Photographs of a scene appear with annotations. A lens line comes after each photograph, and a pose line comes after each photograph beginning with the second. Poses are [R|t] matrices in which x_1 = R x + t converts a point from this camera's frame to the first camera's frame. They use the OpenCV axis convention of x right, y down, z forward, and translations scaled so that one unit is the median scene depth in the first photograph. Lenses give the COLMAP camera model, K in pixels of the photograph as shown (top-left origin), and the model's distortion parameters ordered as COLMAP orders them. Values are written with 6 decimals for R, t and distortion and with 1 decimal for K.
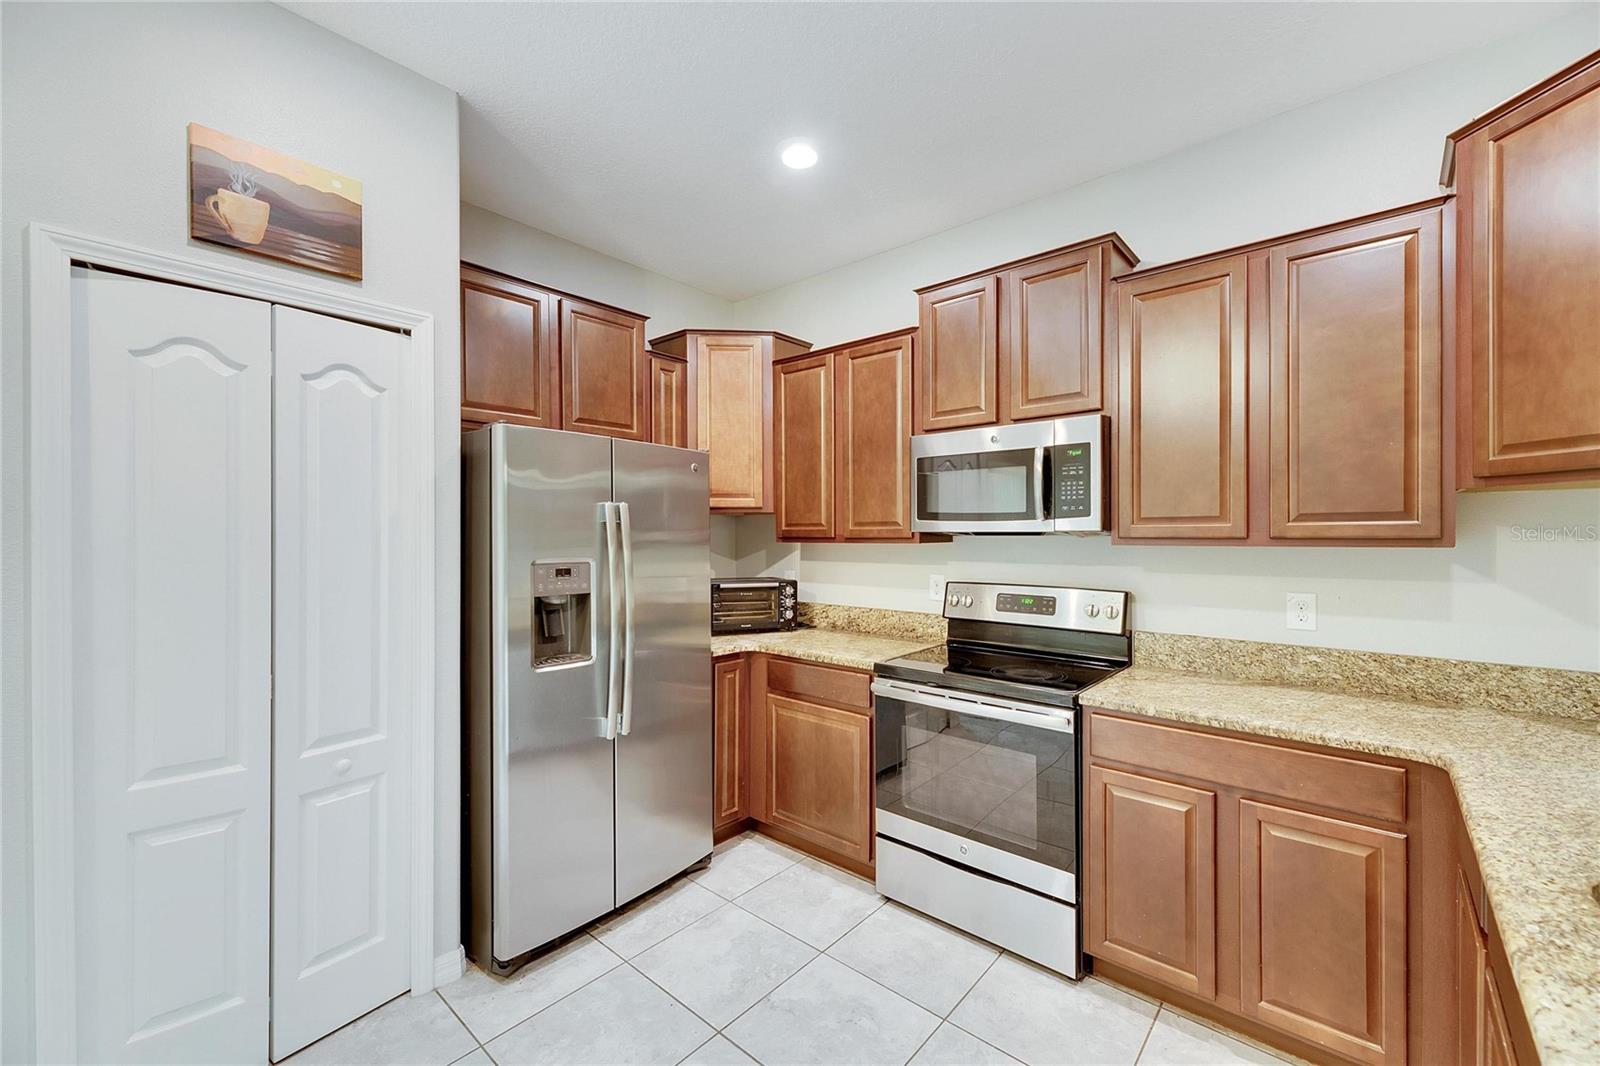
lens RADIAL K [[646.8, 0, 803.7], [0, 646.8, 538.9], [0, 0, 1]] dist [0.003496, -0.001006]
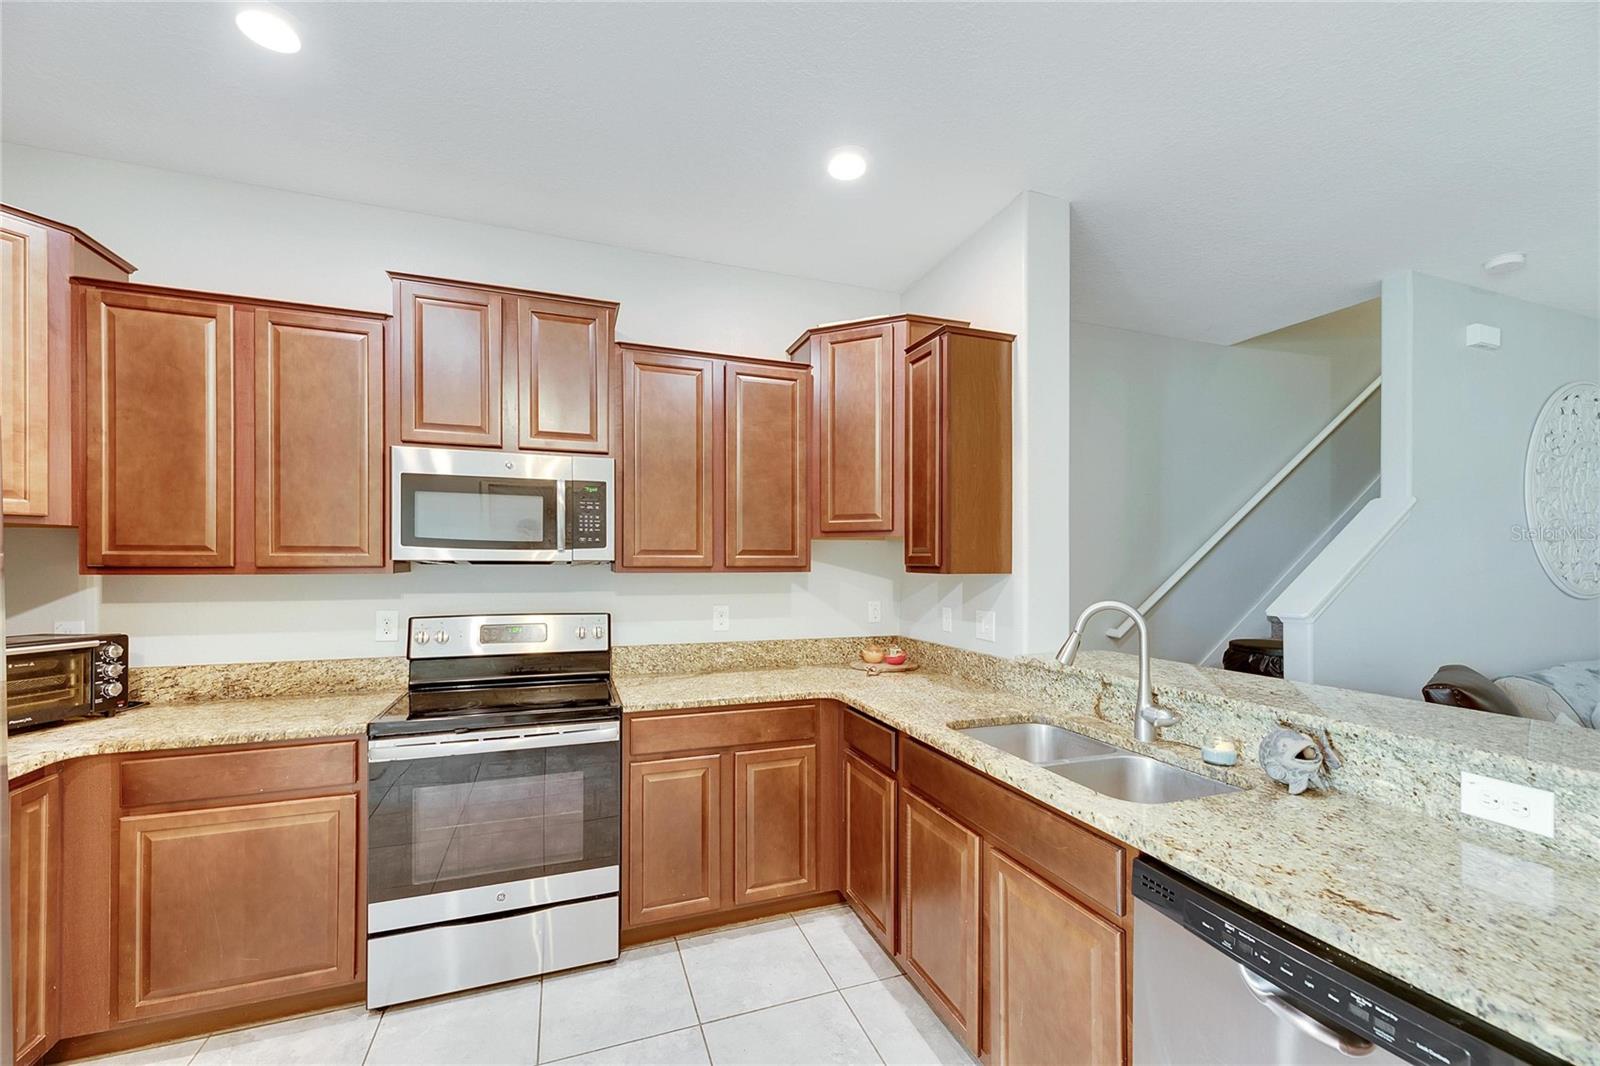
lens RADIAL K [[646.8, 0, 799.1], [0, 646.8, 565.2], [0, 0, 1]] dist [0.003496, -0.001006]
pose [[0.473975, -0.000247, 0.880538, -0.340494], [0.002843, 0.999995, -0.001250, -0.001615], [-0.880534, 0.003096, 0.473973, 0.148876]]
